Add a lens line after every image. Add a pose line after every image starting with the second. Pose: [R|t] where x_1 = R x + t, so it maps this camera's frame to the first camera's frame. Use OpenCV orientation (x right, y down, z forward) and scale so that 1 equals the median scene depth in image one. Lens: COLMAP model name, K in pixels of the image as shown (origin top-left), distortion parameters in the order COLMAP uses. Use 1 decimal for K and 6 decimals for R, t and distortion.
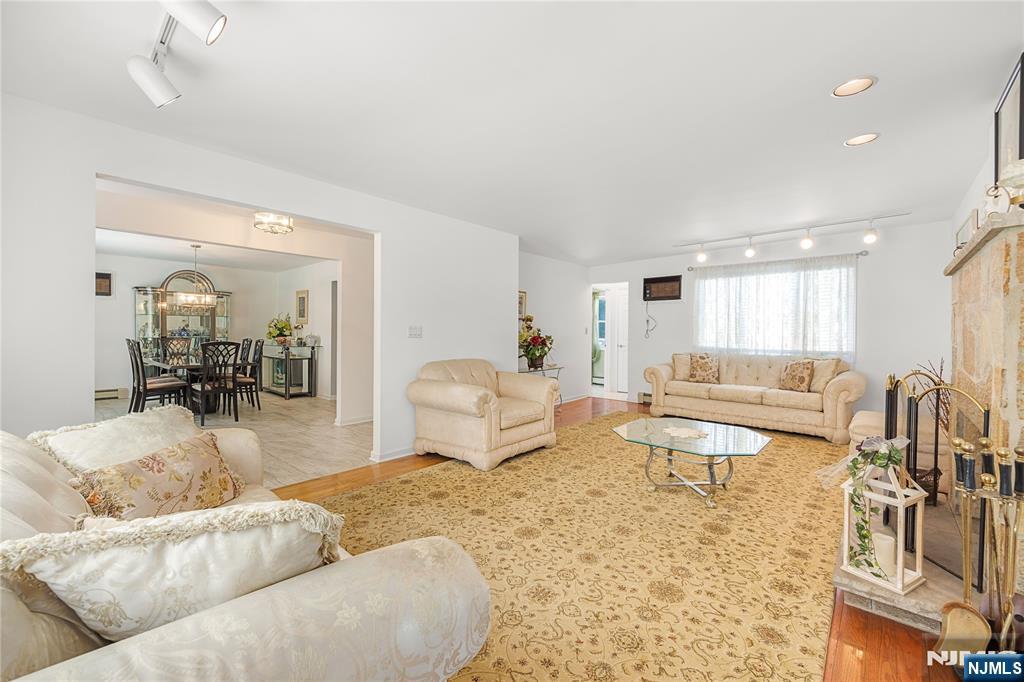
lens RADIAL K [[416.6, 0, 505.7], [0, 416.6, 336.0], [0, 0, 1]] dist [-0.000880, 0.000085]
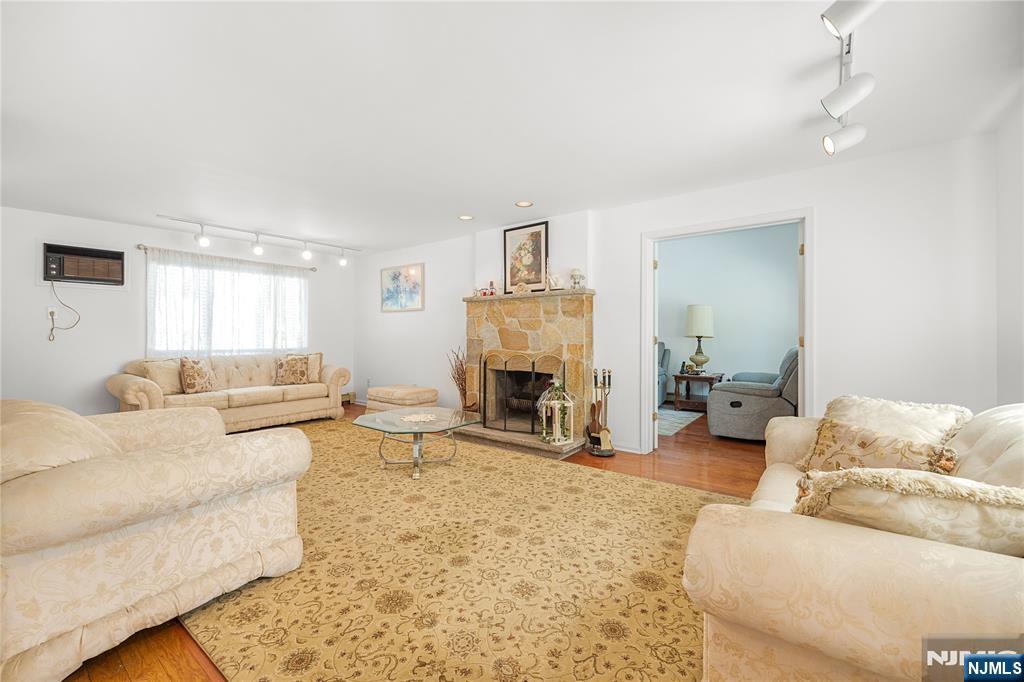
lens RADIAL K [[416.6, 0, 507.2], [0, 416.6, 338.7], [0, 0, 1]] dist [-0.000880, 0.000085]
pose [[-0.085986, -0.016381, 0.996162, -0.458427], [0.009237, 0.999809, 0.017238, -0.004339], [-0.996254, 0.010684, -0.085818, 0.527118]]
